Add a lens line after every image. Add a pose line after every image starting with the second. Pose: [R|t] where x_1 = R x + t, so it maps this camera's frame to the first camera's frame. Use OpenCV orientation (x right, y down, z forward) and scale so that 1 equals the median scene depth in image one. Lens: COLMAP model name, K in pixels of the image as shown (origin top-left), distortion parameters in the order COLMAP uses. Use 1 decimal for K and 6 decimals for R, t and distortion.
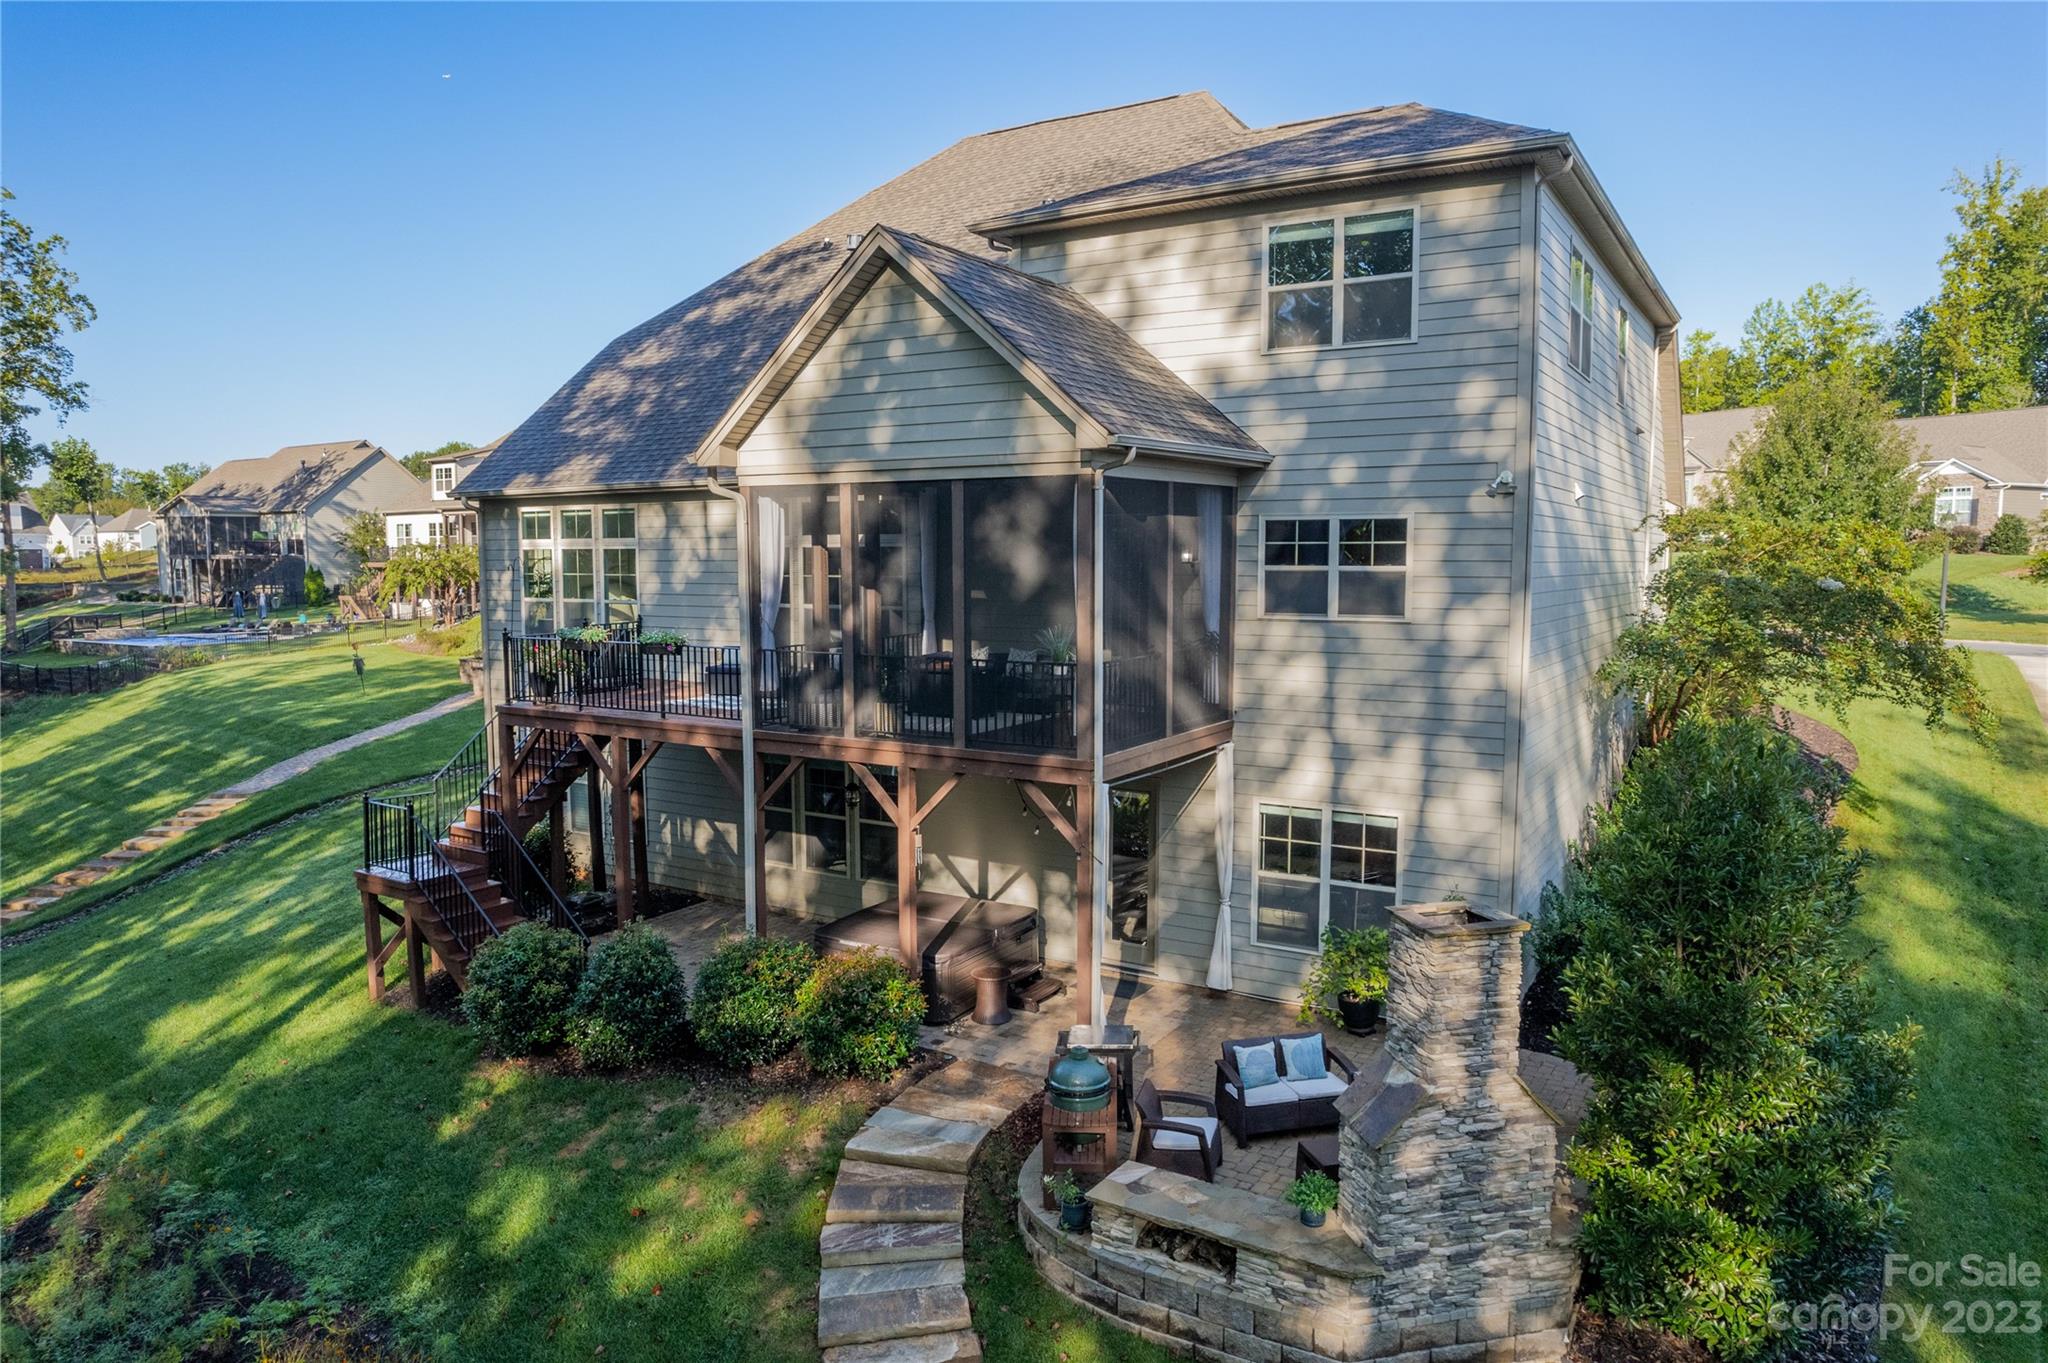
lens RADIAL K [[1287.5, 0, 1031.3], [0, 1287.5, 691.9], [0, 0, 1]] dist [-0.002264, -0.000229]
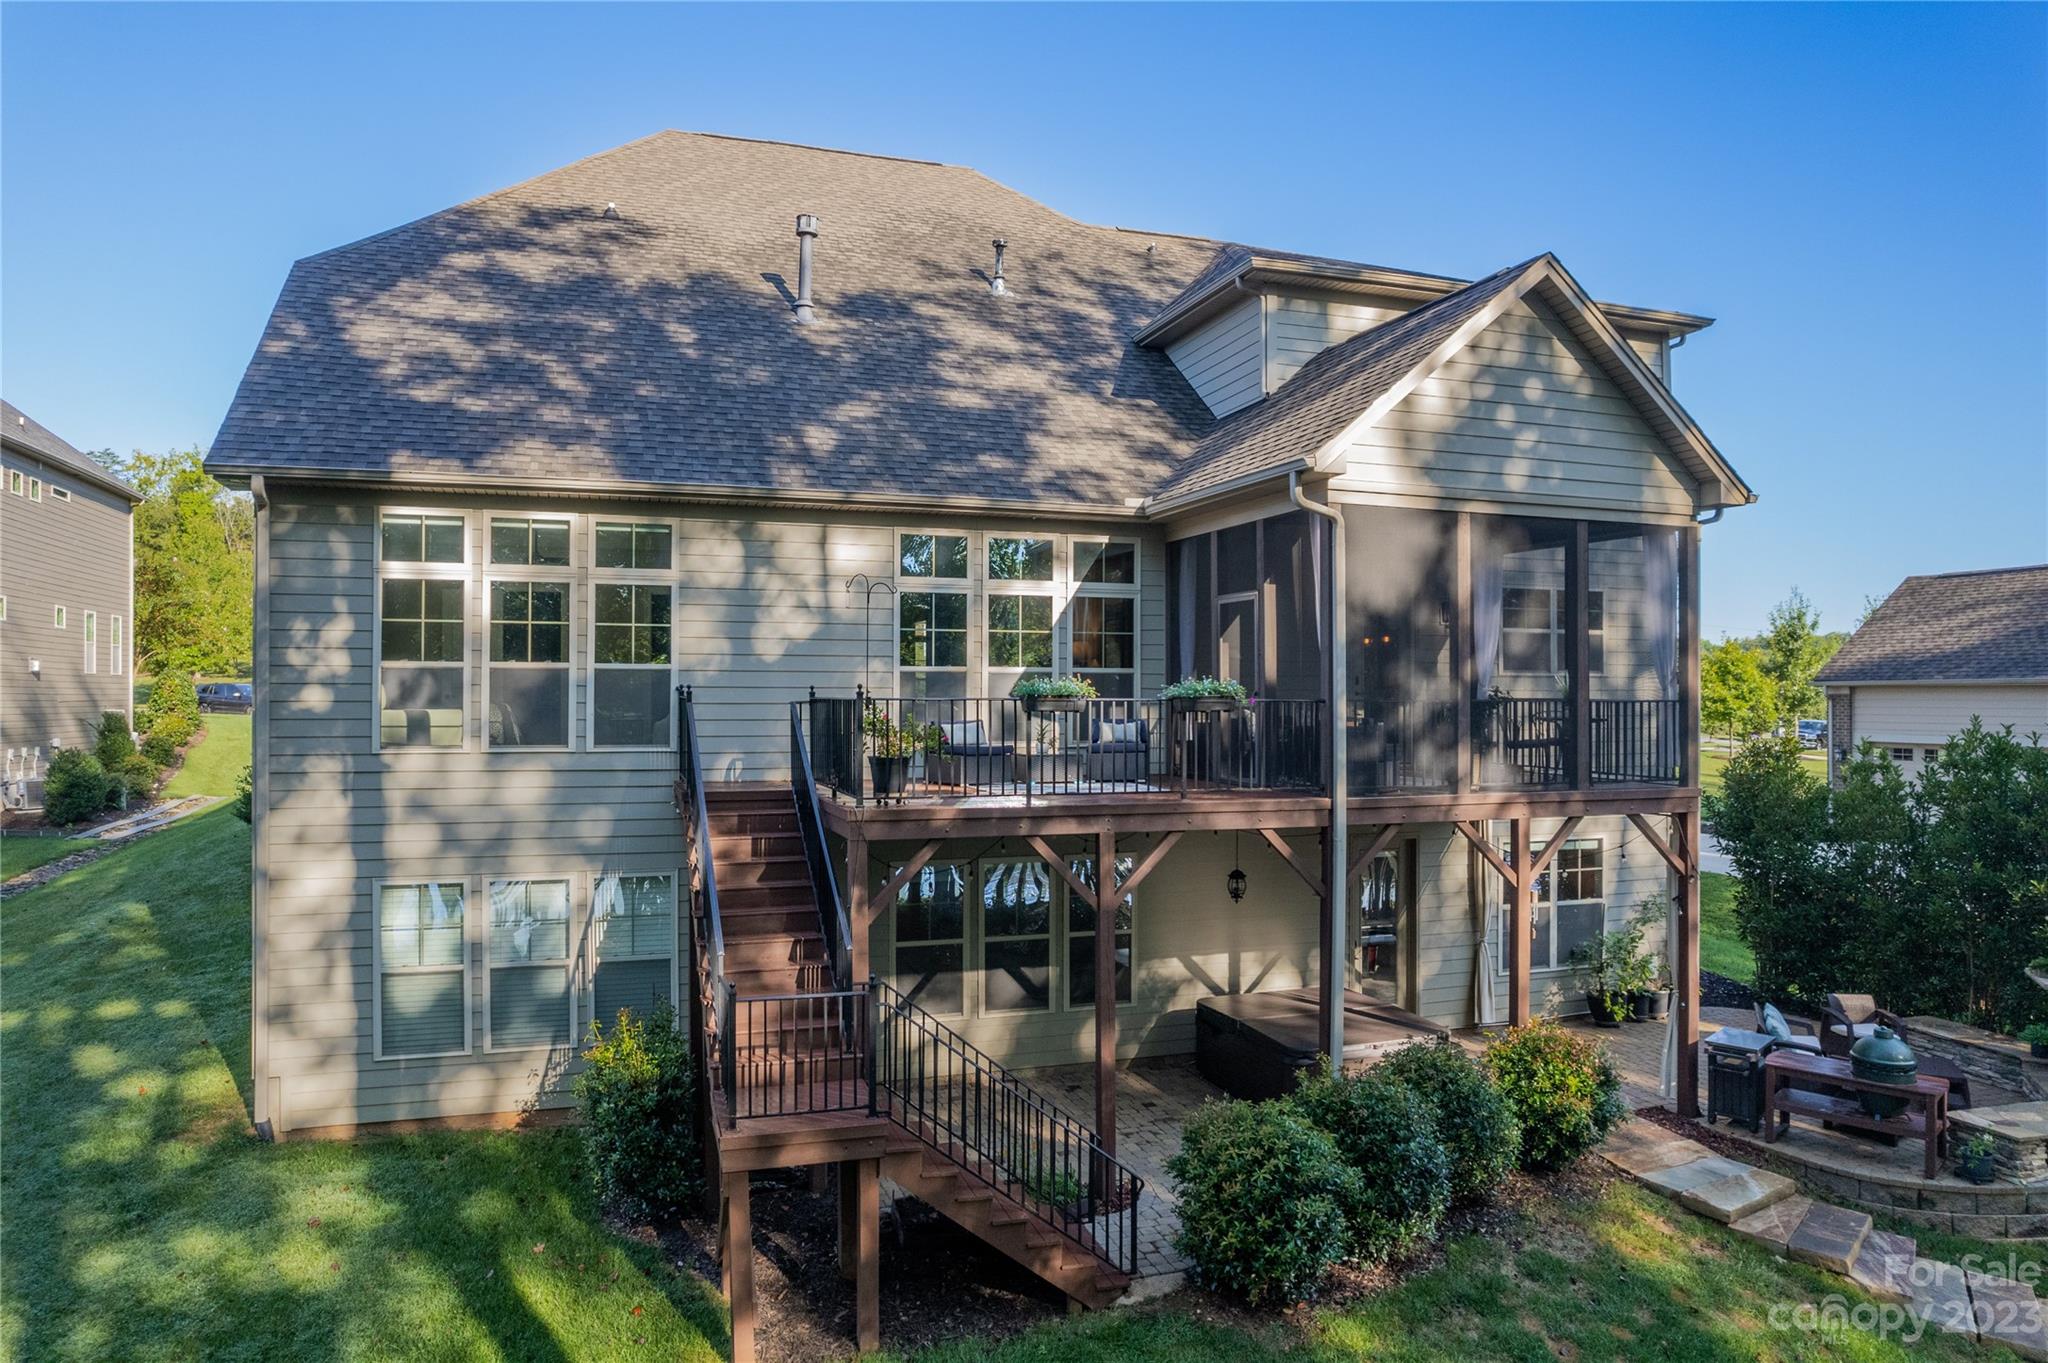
lens RADIAL K [[1287.5, 0, 1030.4], [0, 1287.5, 672.4], [0, 0, 1]] dist [-0.002264, -0.000229]
pose [[0.632805, 0.007507, 0.774275, -0.692446], [0.073924, 0.994800, -0.070061, -0.007979], [-0.770775, 0.101572, 0.628959, 0.444027]]
